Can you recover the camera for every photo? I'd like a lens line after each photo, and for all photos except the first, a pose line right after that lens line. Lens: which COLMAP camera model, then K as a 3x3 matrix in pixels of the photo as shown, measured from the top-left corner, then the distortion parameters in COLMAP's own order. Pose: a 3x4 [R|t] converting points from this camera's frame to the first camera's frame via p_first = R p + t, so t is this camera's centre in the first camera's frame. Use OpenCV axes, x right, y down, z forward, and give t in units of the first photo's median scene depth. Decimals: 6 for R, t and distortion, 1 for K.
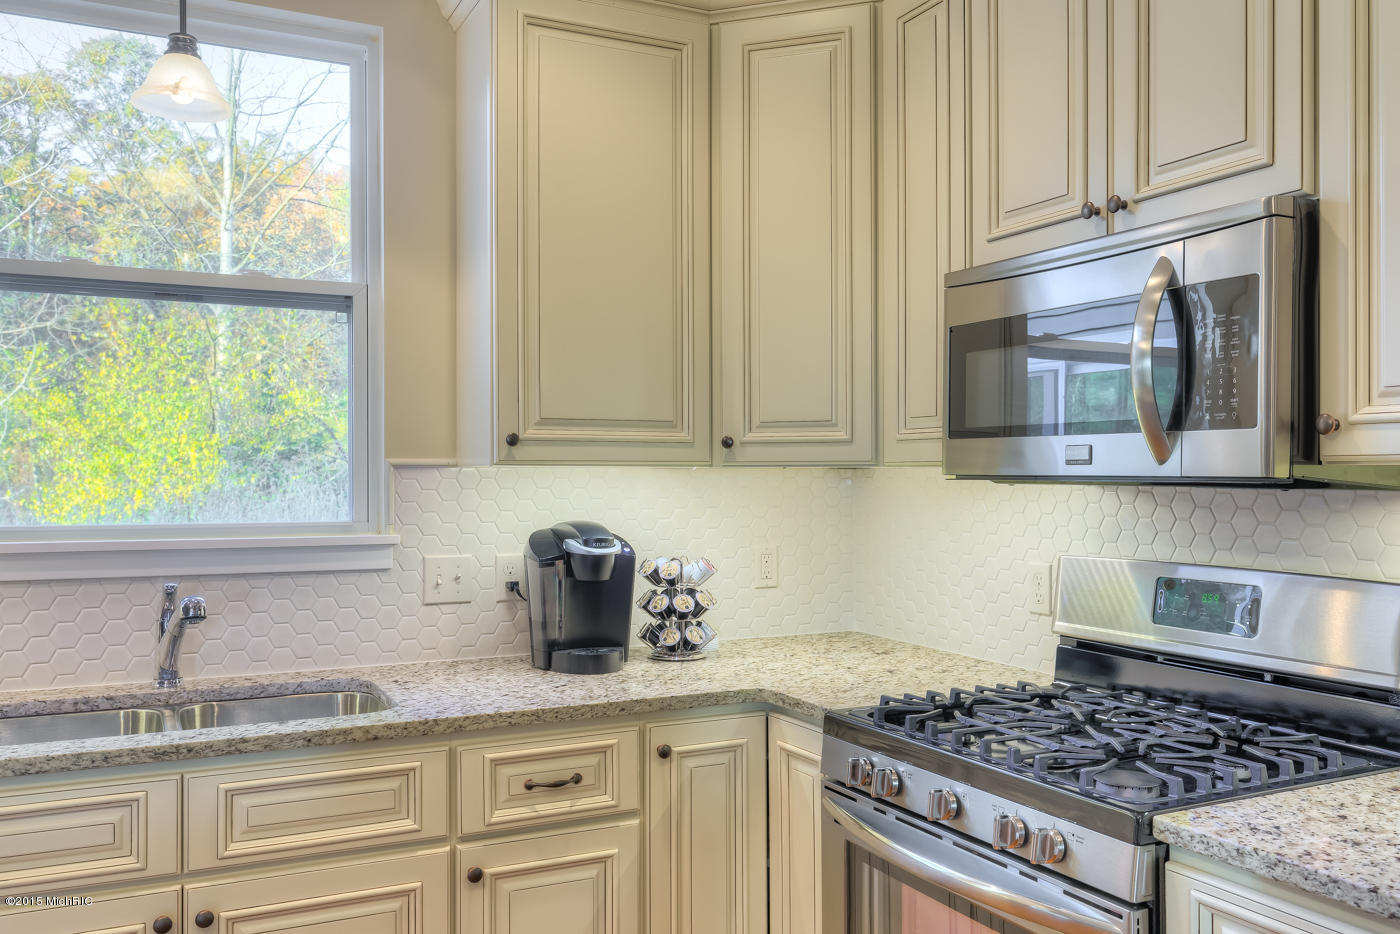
lens RADIAL K [[1208.3, 0, 700.1], [0, 1208.3, 473.1], [0, 0, 1]] dist [-0.003389, 0.005366]
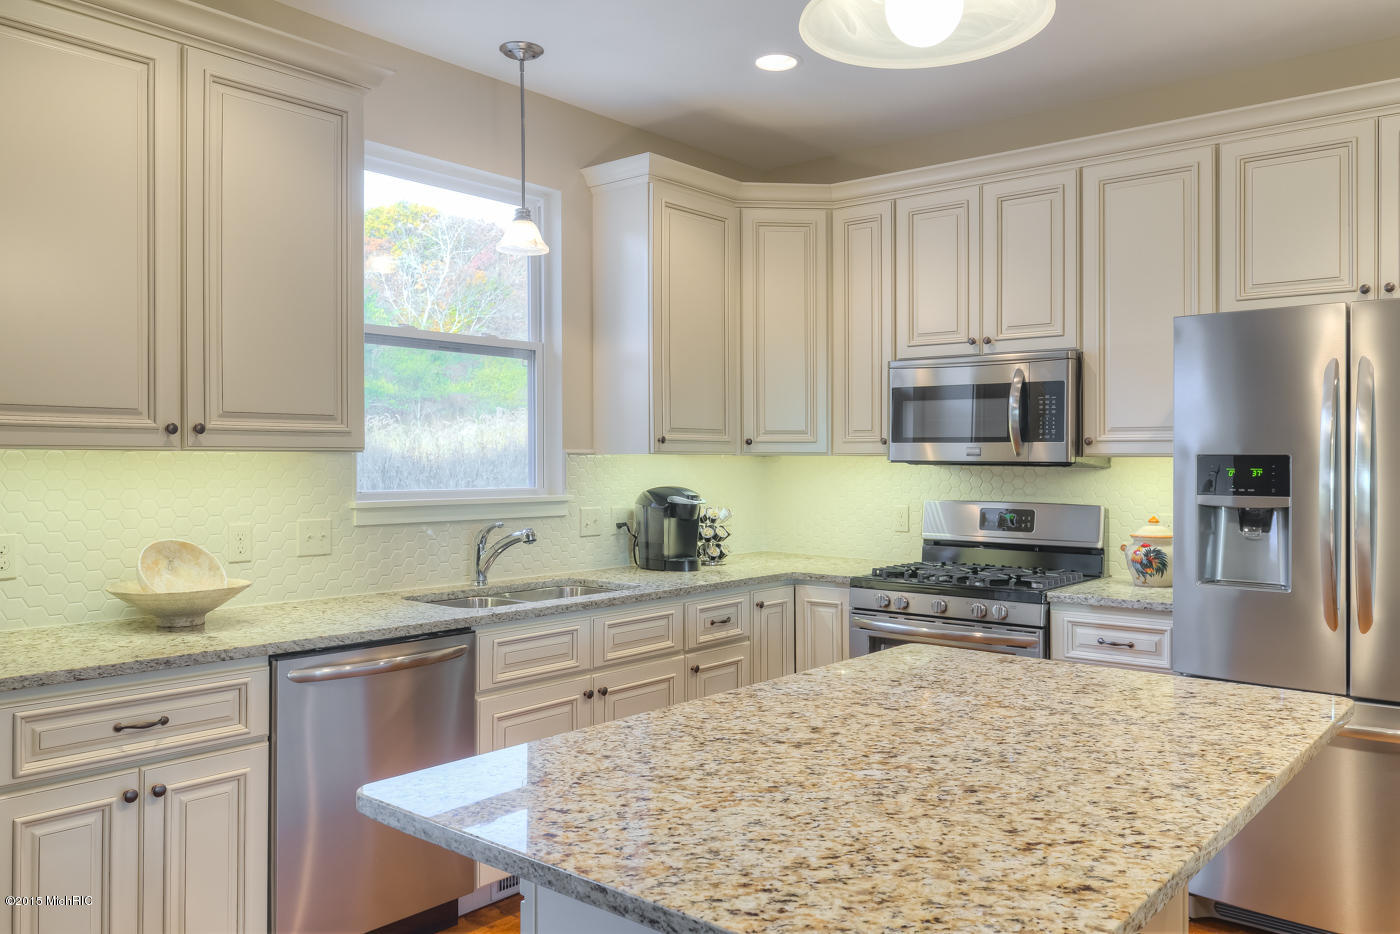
lens RADIAL K [[1086.5, 0, 699.8], [0, 1086.5, 471.9], [0, 0, 1]] dist [-0.060006, -0.001576]
pose [[0.909527, 0.000165, 0.415645, -0.829966], [-0.004274, 0.999951, 0.008955, 0.005405], [-0.415623, -0.009921, 0.909483, -0.518743]]
